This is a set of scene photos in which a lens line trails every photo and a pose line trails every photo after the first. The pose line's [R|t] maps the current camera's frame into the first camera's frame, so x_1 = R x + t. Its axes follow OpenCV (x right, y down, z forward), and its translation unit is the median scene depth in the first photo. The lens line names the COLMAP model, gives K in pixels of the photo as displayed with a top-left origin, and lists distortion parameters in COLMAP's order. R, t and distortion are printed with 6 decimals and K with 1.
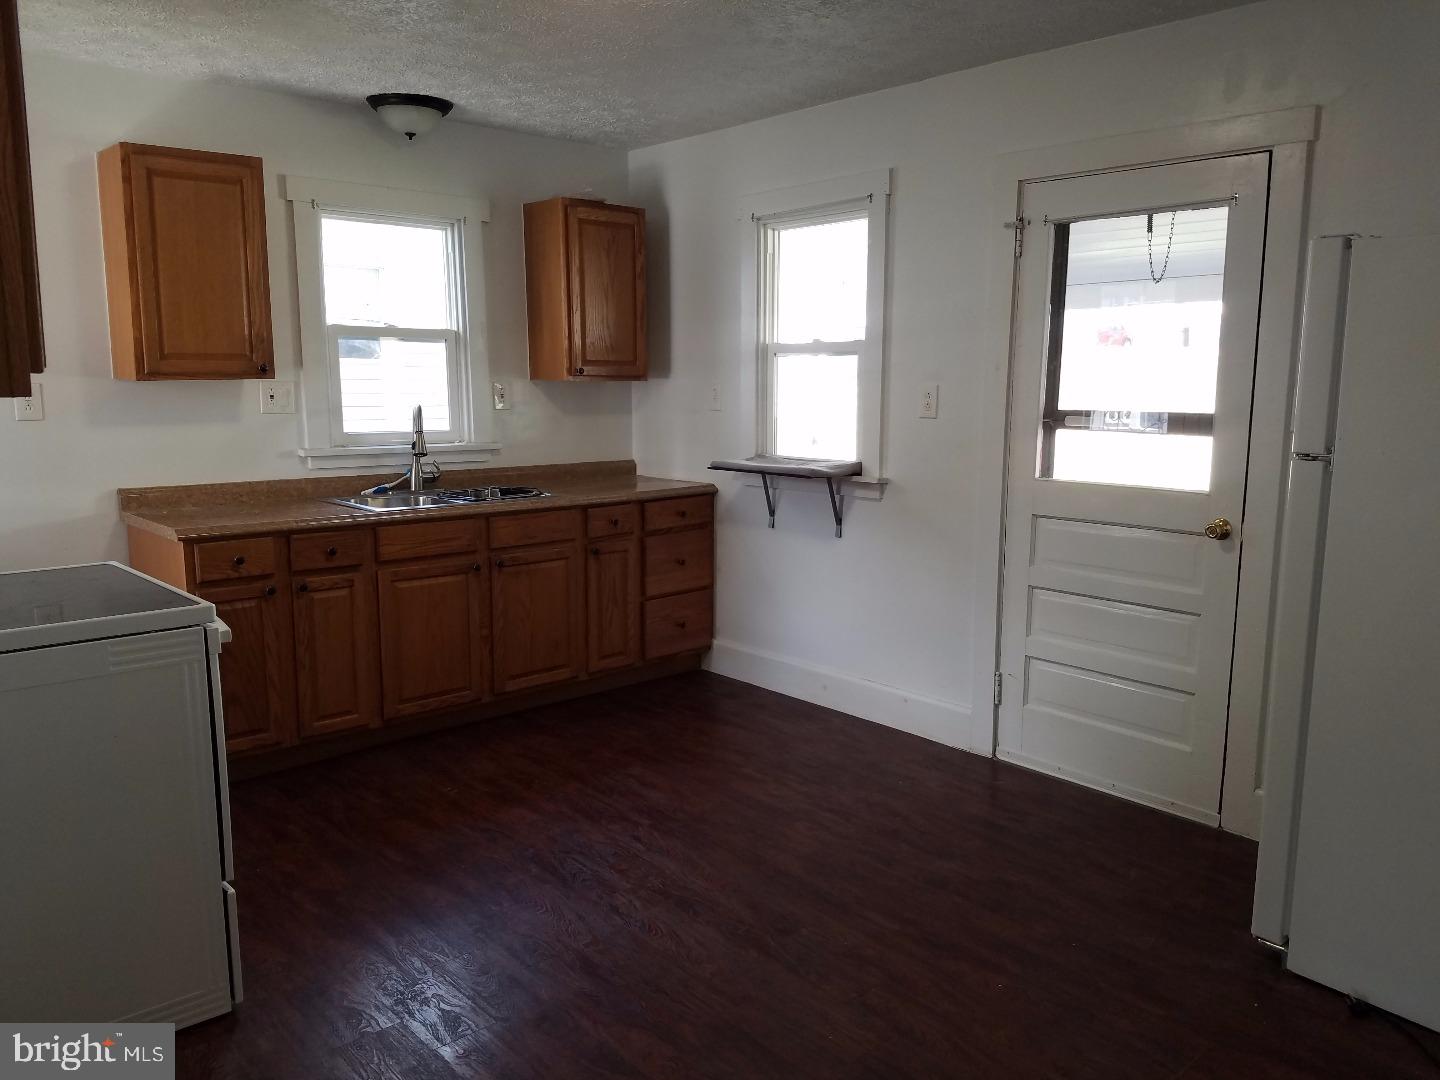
lens RADIAL K [[1106.1, 0, 726.9], [0, 1106.1, 569.2], [0, 0, 1]] dist [0.217127, -0.361011]
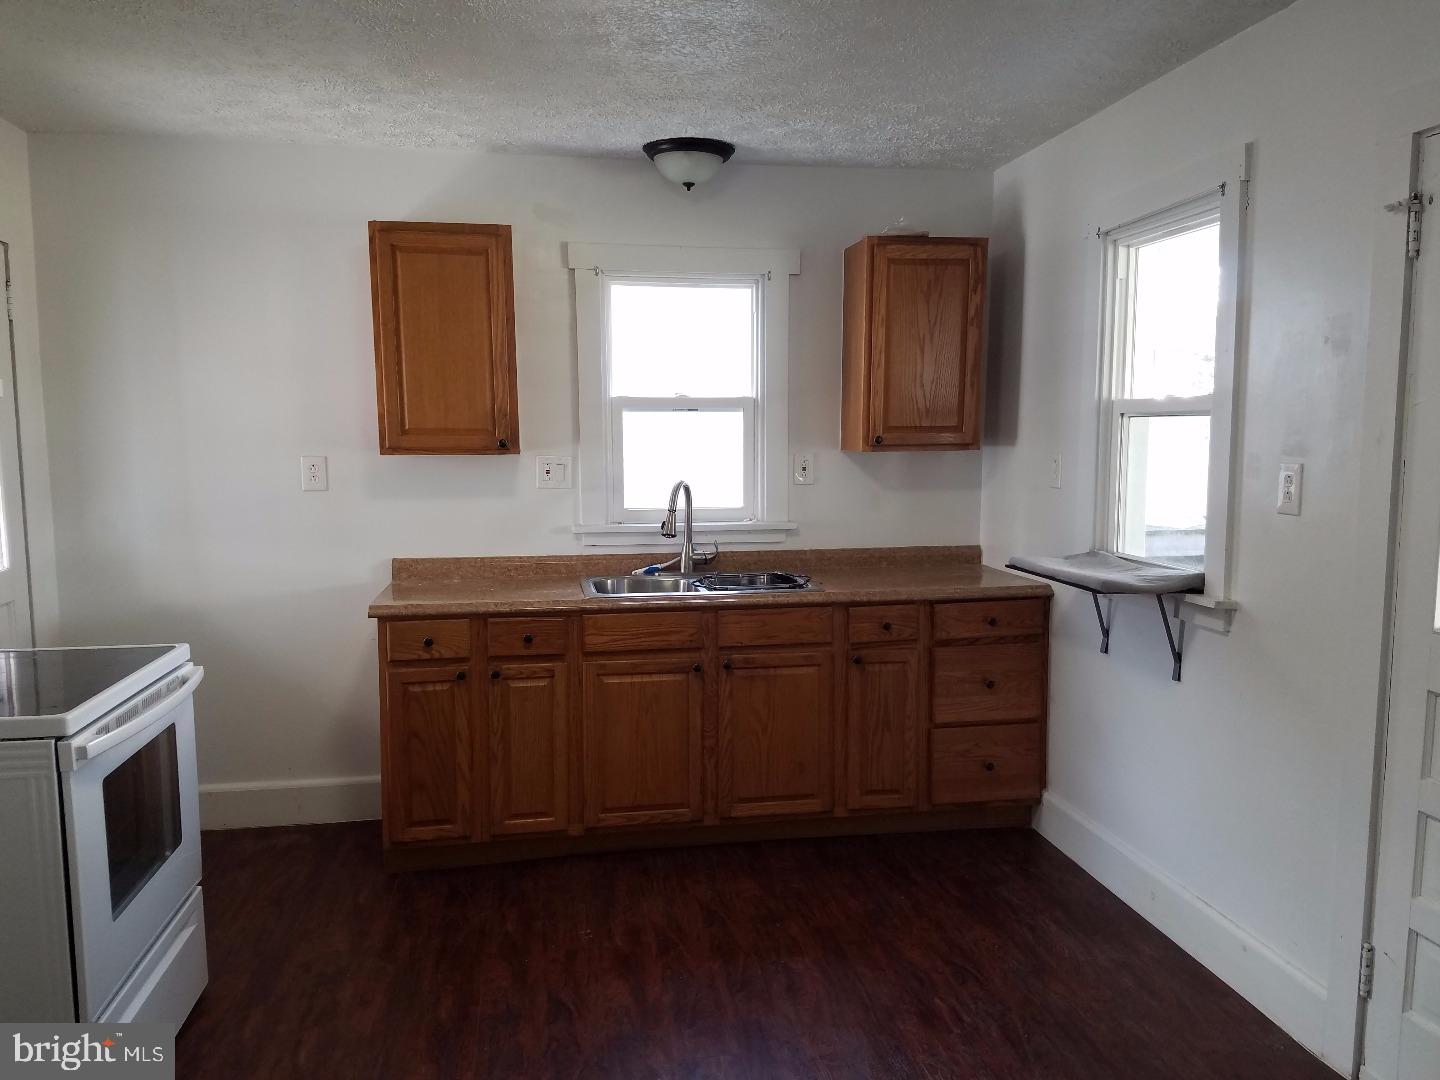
lens RADIAL K [[1106.1, 0, 726.9], [0, 1106.1, 569.2], [0, 0, 1]] dist [0.217127, -0.361011]
pose [[0.844677, 0.061961, -0.531678, 0.236956], [-0.088097, 0.995825, -0.023907, -0.056475], [0.527977, 0.067033, 0.846609, 0.267541]]
